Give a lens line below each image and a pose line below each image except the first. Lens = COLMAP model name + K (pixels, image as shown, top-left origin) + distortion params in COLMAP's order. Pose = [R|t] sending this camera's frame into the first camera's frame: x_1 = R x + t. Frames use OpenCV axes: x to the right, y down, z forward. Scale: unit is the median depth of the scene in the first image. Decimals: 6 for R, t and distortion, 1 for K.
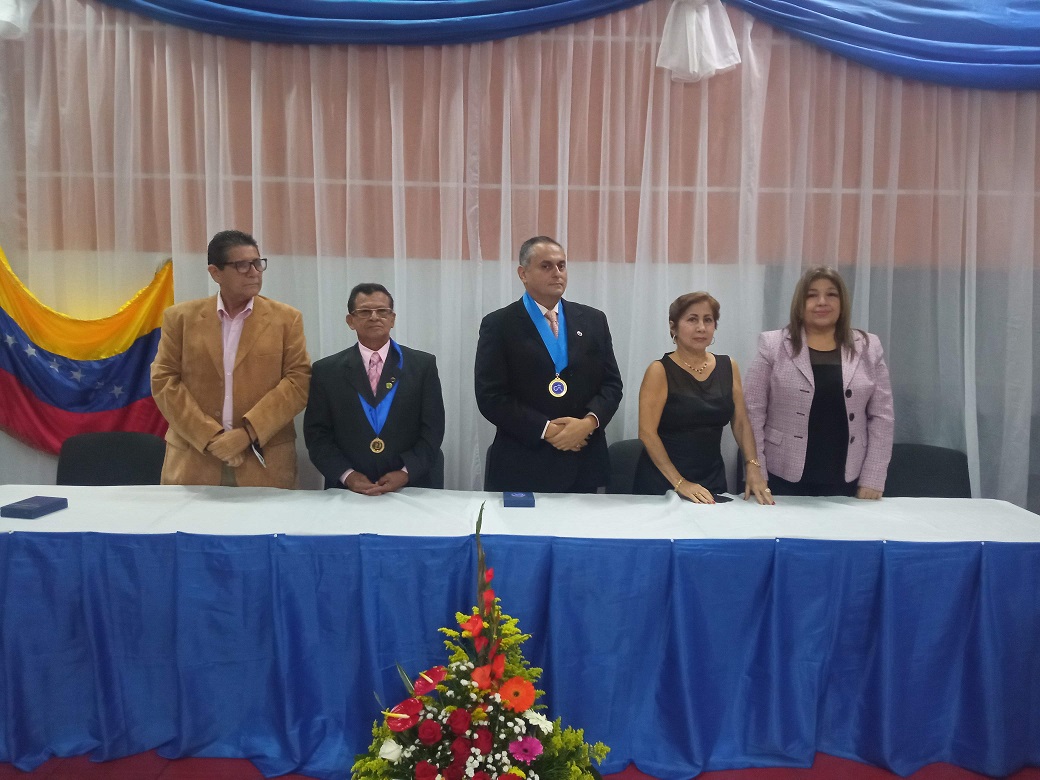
lens RADIAL K [[860.1, 0, 521.0], [0, 860.1, 382.0], [0, 0, 1]] dist [0.057722, -0.076646]
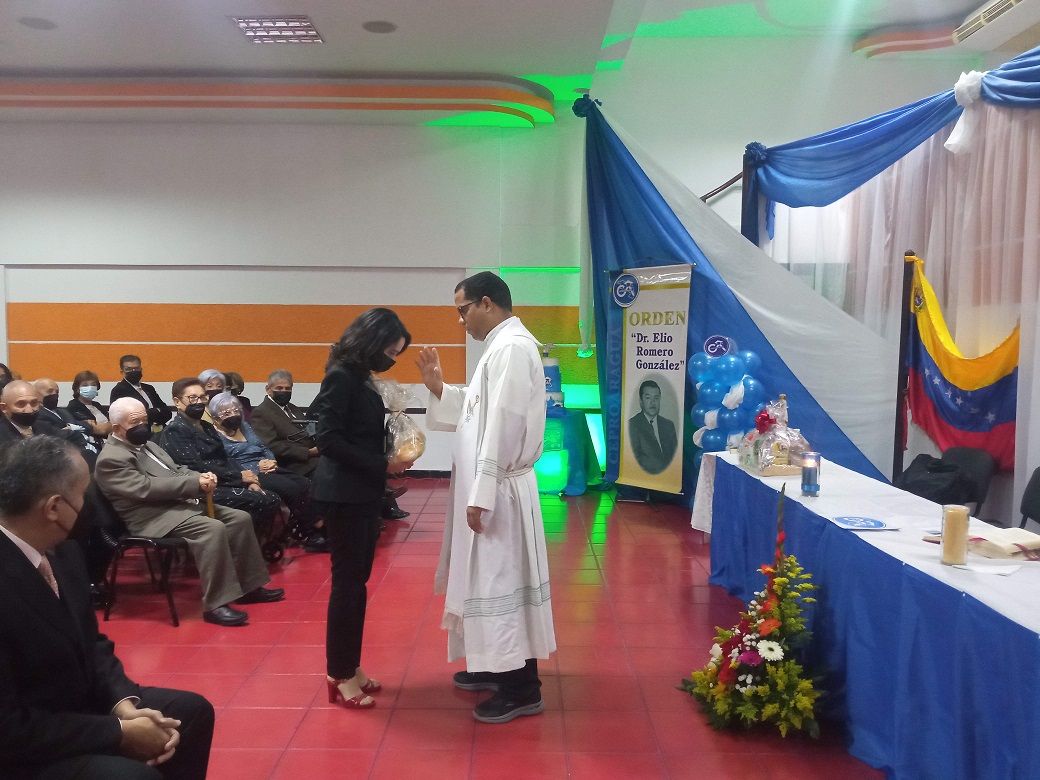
lens RADIAL K [[860.1, 0, 515.0], [0, 860.1, 403.6], [0, 0, 1]] dist [0.057722, -0.076646]
pose [[-0.001306, 0.056289, -0.998414, 0.786424], [-0.098482, 0.993554, 0.056144, -0.011084], [0.995138, 0.098399, 0.004246, 0.327114]]
